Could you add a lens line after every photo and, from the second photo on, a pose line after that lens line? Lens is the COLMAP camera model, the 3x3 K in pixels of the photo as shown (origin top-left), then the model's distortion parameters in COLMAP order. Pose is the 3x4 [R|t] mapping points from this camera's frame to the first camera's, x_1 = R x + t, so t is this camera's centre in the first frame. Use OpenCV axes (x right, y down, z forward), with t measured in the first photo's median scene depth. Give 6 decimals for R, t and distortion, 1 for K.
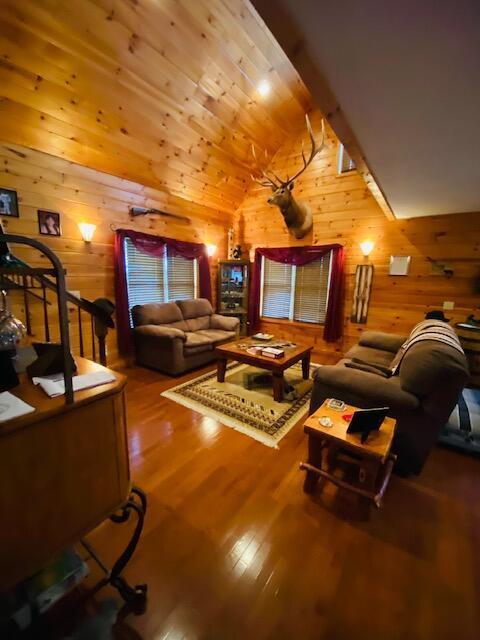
lens RADIAL K [[257.8, 0, 240.0], [0, 257.8, 320.0], [0, 0, 1]] dist [0.044300, -0.030354]
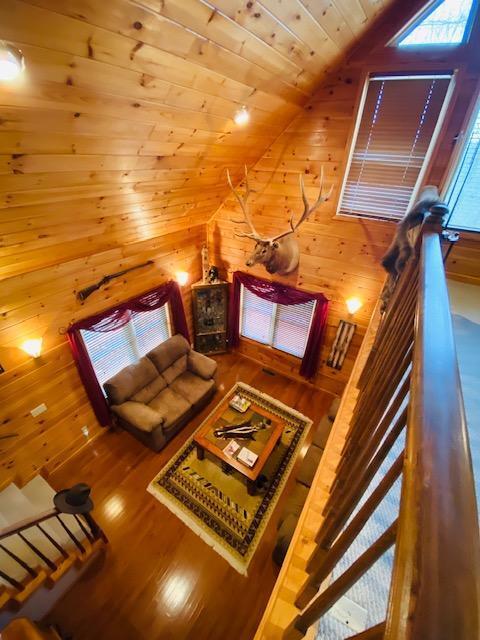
lens RADIAL K [[257.8, 0, 240.0], [0, 257.8, 320.0], [0, 0, 1]] dist [0.044300, -0.030354]
pose [[0.998075, -0.023430, 0.057423, 0.032681], [-0.001117, 0.918953, 0.394366, -0.570397], [-0.062009, -0.393671, 0.917157, 0.157813]]
